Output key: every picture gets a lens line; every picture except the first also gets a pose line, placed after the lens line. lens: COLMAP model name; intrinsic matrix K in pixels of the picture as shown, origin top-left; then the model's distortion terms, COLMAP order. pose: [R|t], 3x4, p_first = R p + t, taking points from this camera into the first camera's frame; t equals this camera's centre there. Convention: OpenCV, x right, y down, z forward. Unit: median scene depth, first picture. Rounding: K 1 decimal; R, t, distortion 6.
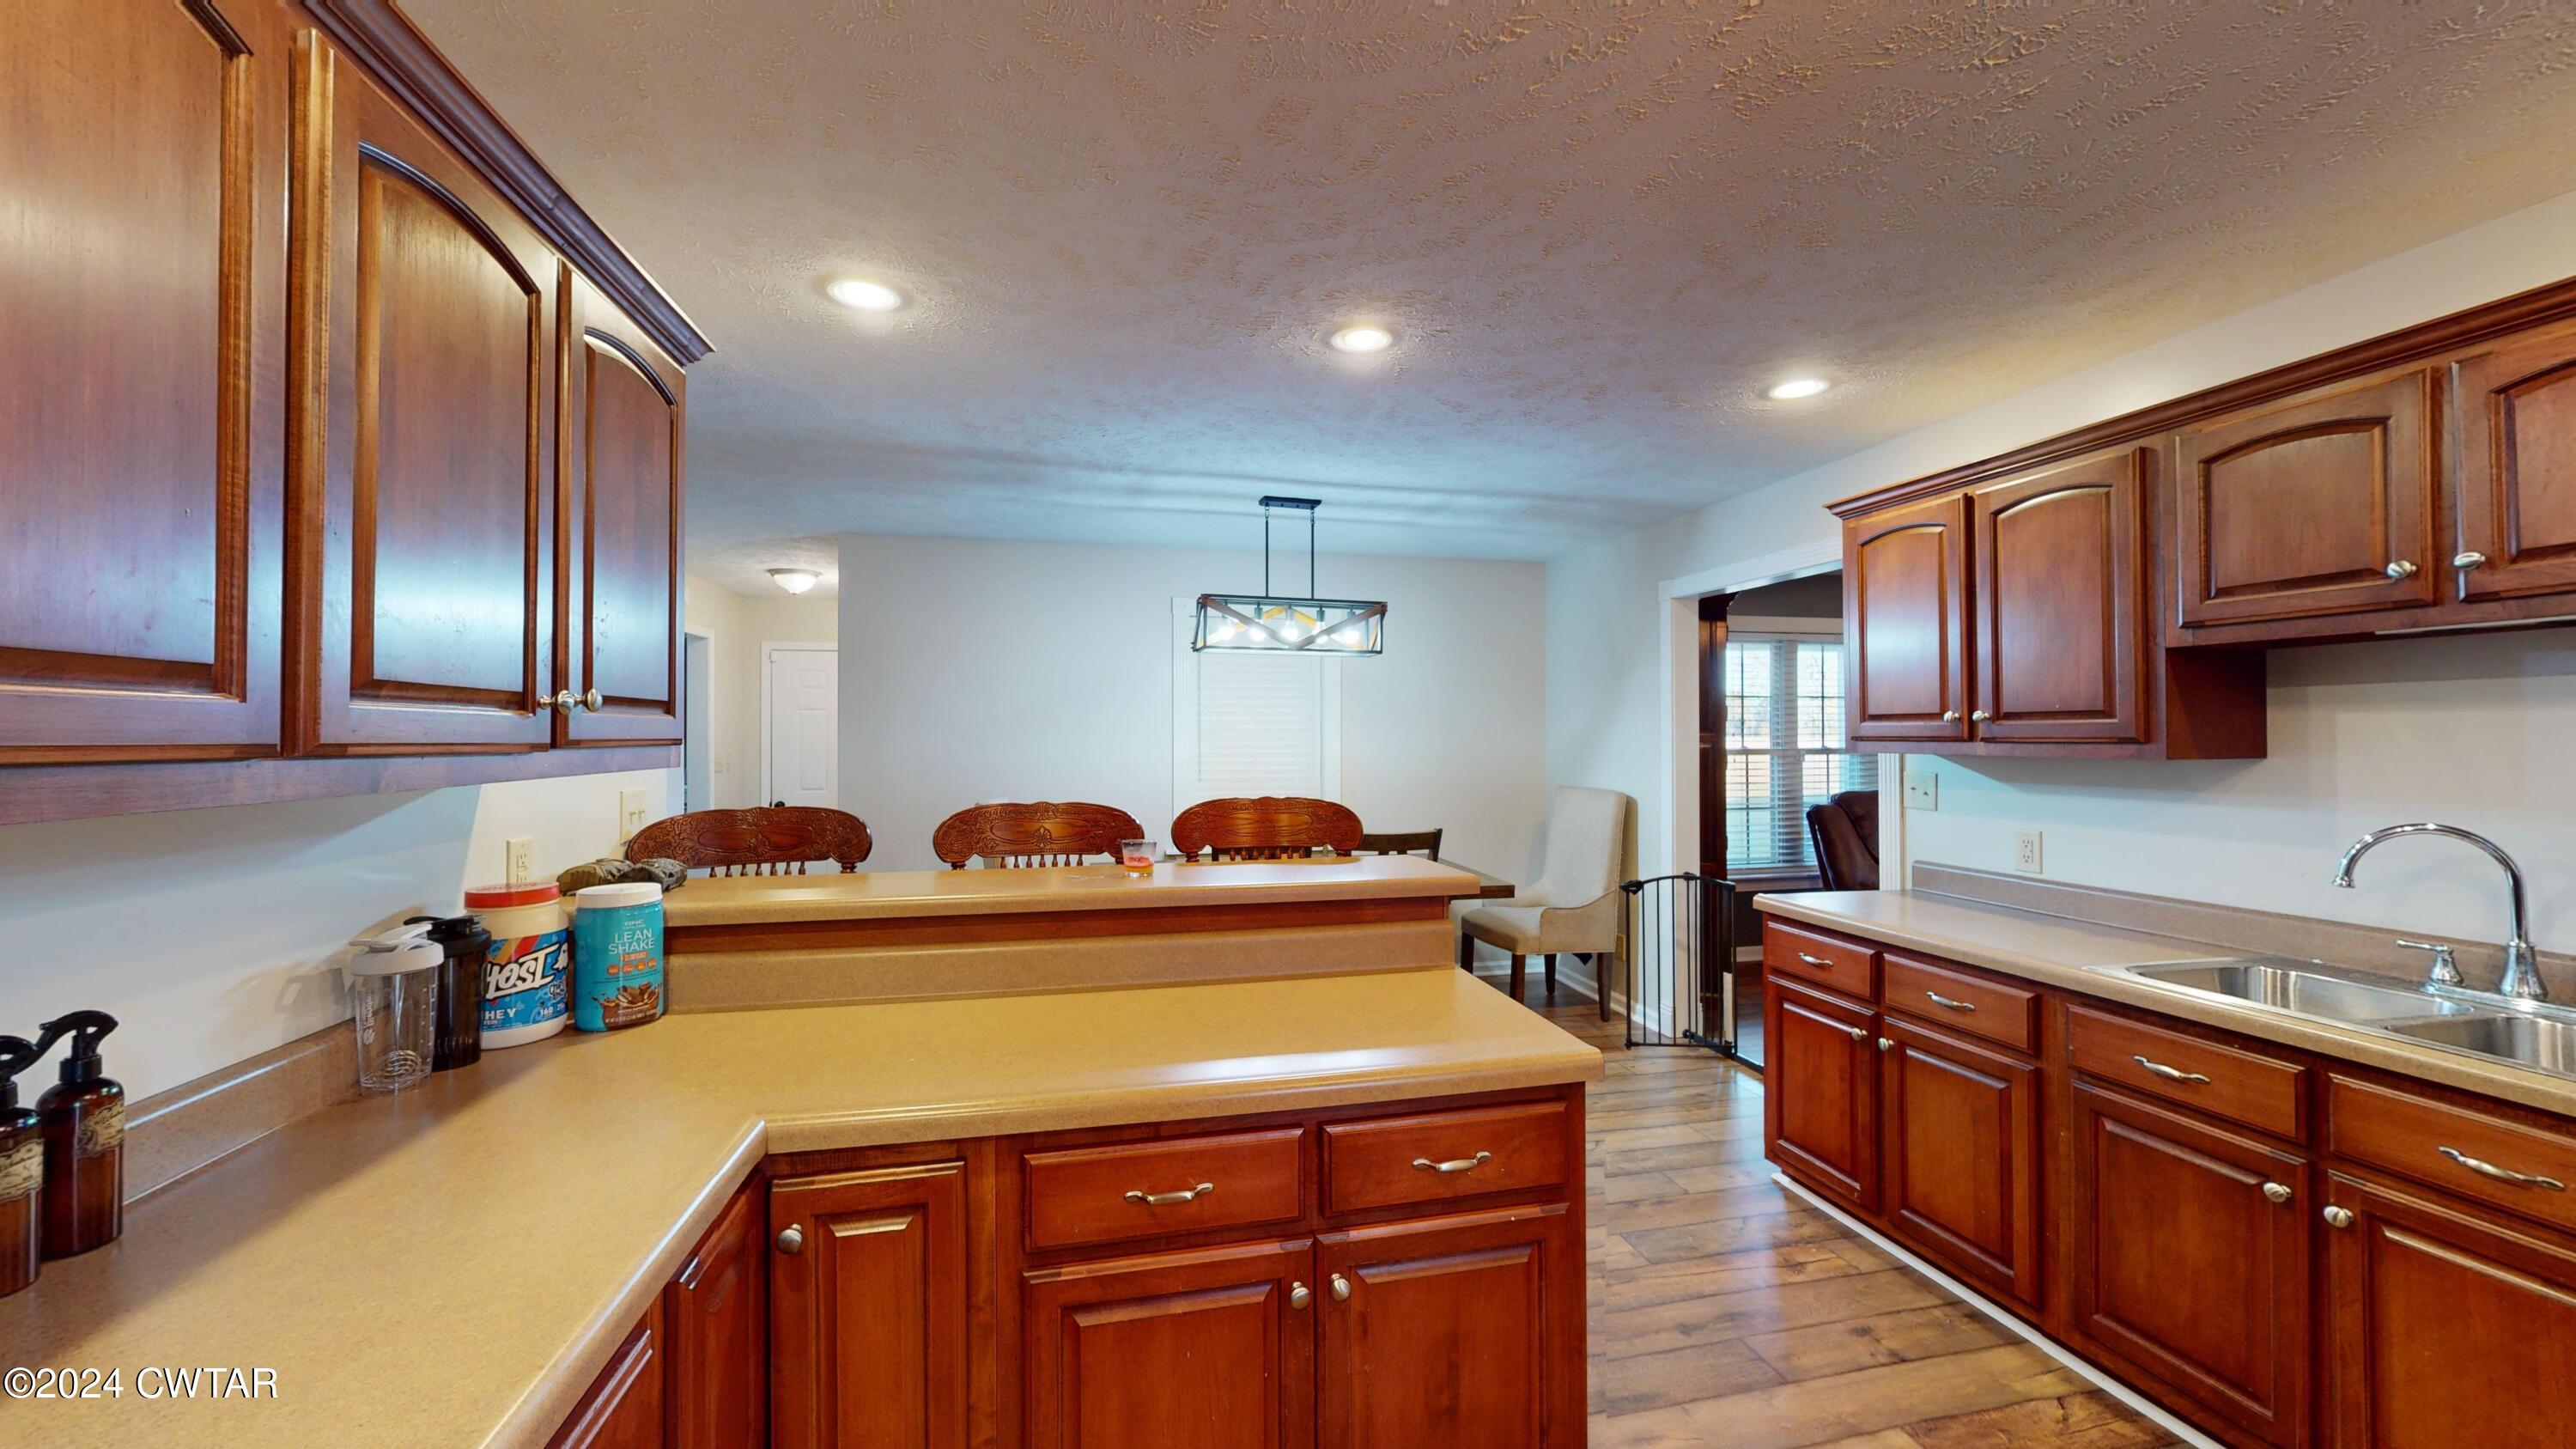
lens RADIAL K [[944.6, 0, 1289.6], [0, 944.6, 727.4], [0, 0, 1]] dist [0.000852, -0.000296]
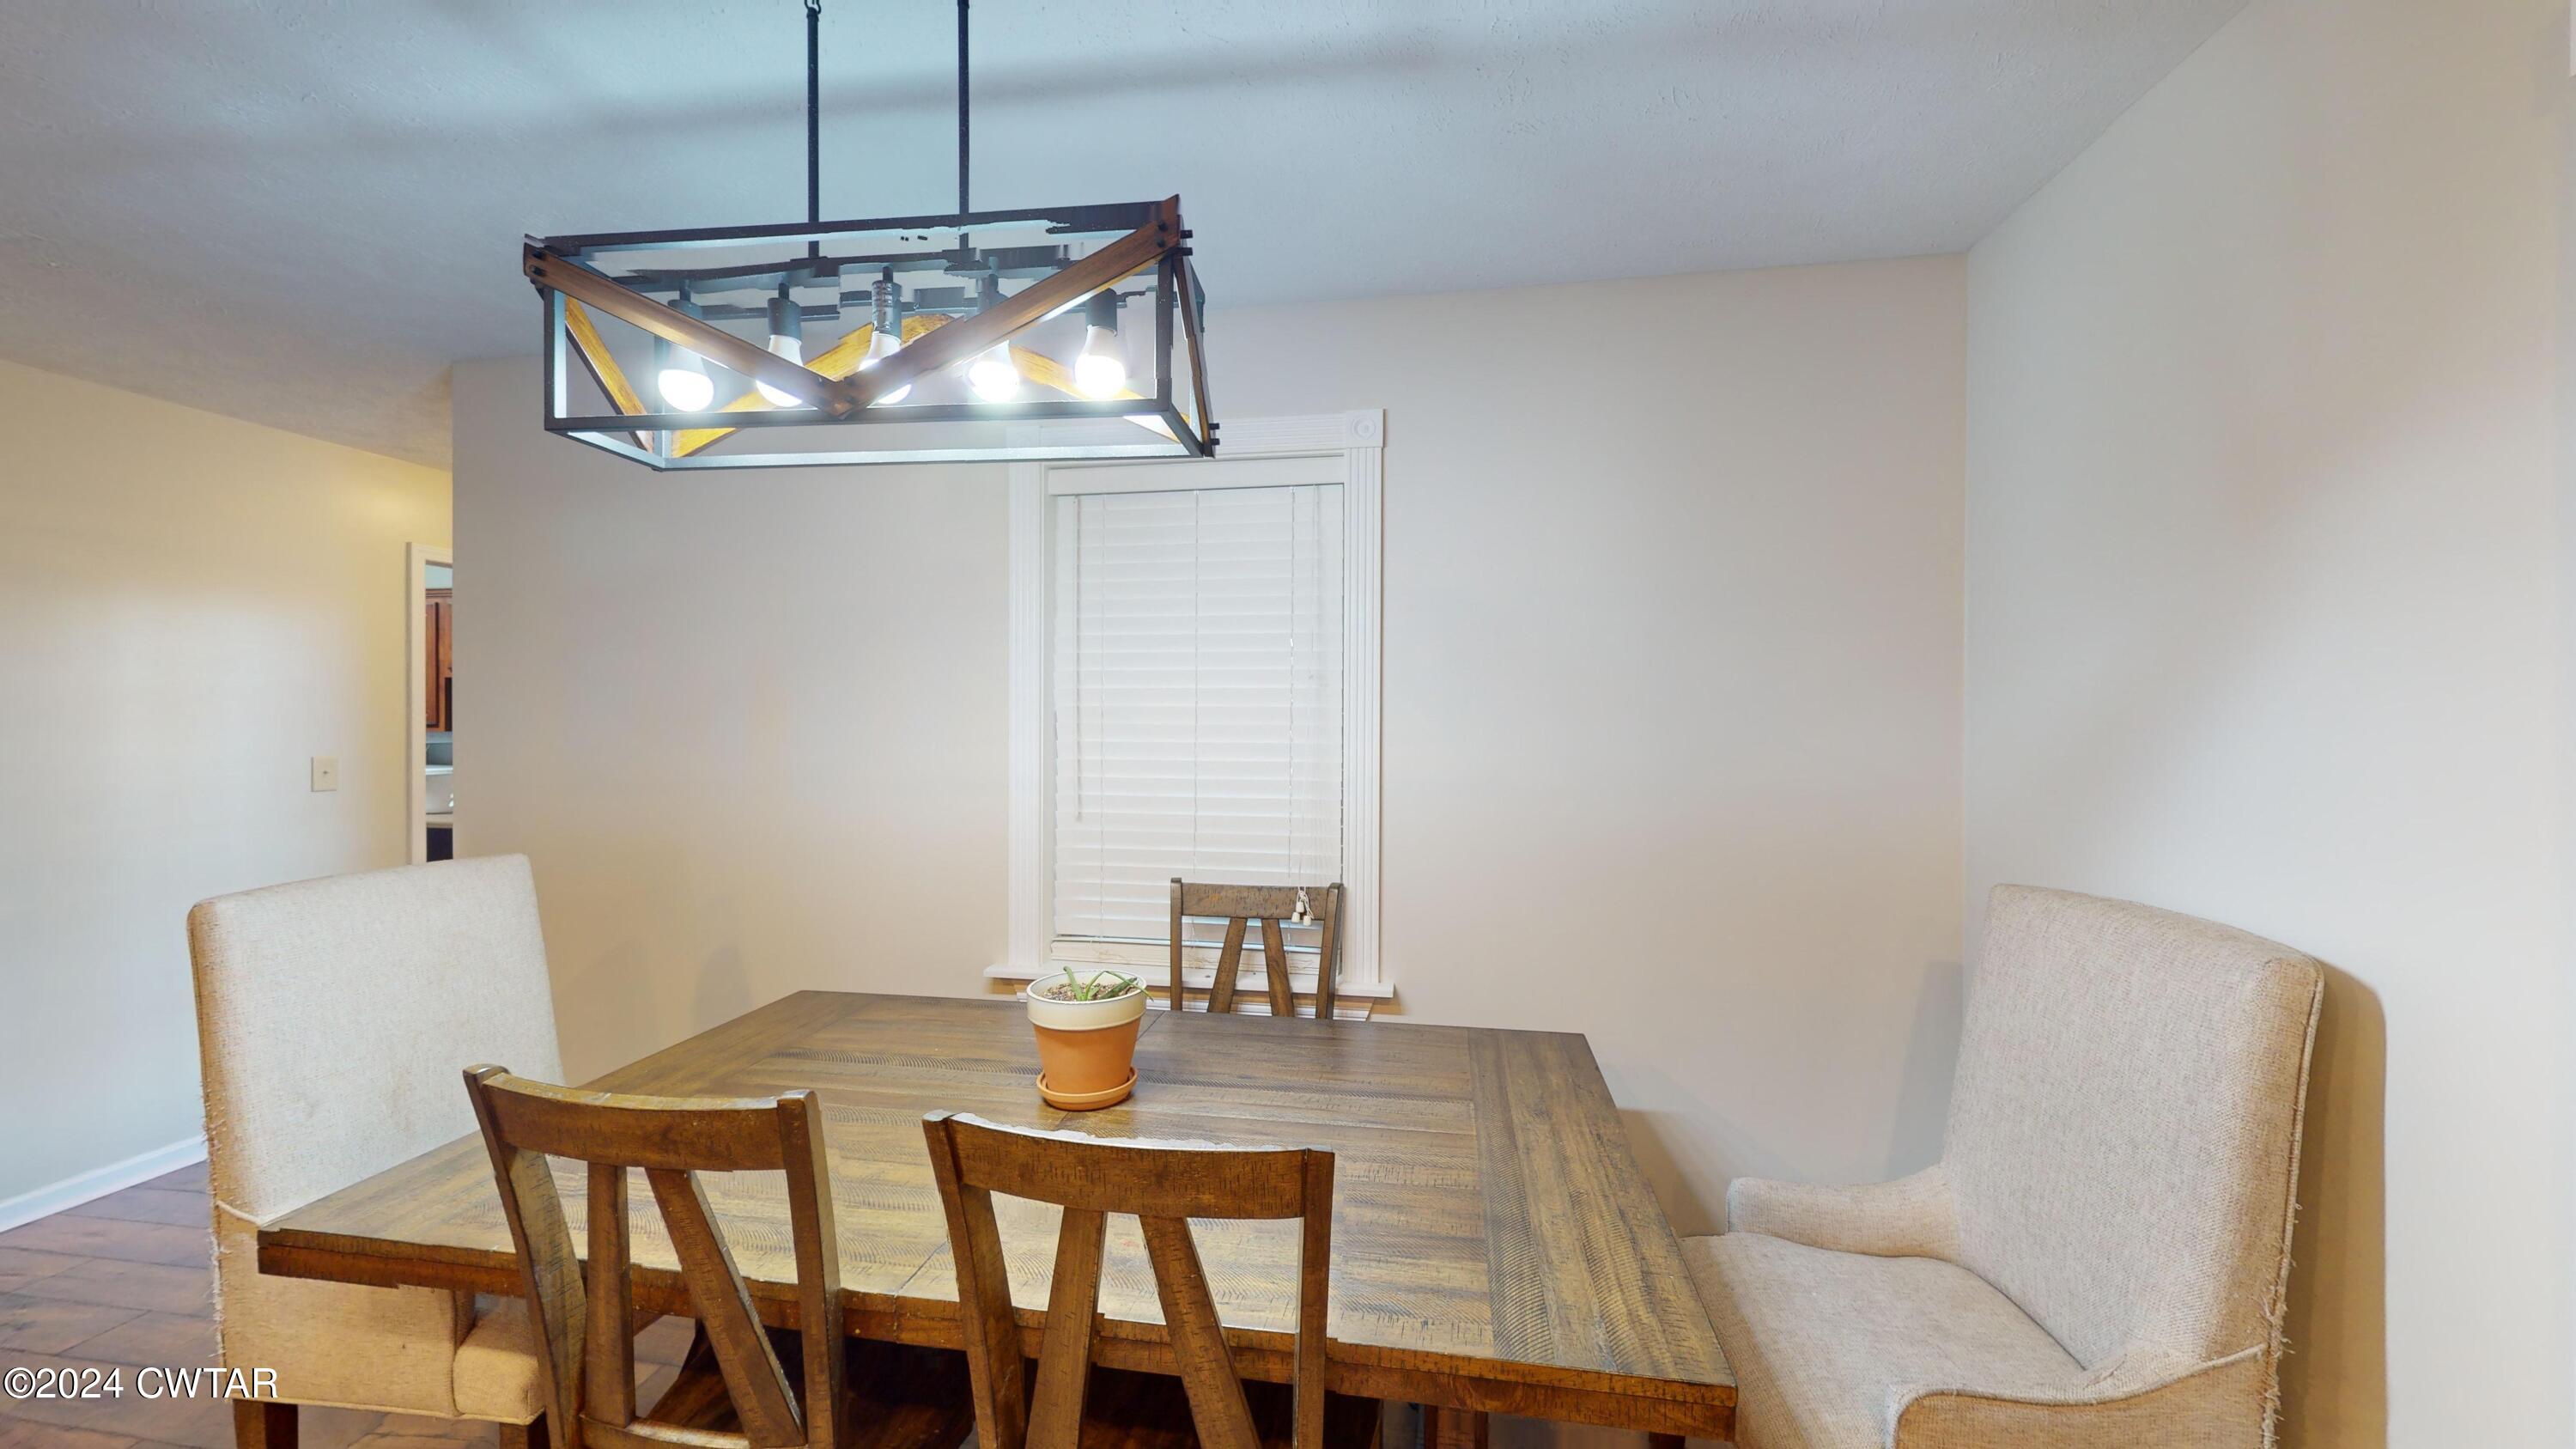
lens RADIAL K [[944.6, 0, 1282.0], [0, 944.6, 732.2], [0, 0, 1]] dist [0.000852, -0.000296]
pose [[0.922719, 0.005920, -0.385428, 0.445720], [-0.000235, 0.999891, 0.014795, 0.014610], [0.385473, -0.013561, 0.922619, 1.487431]]
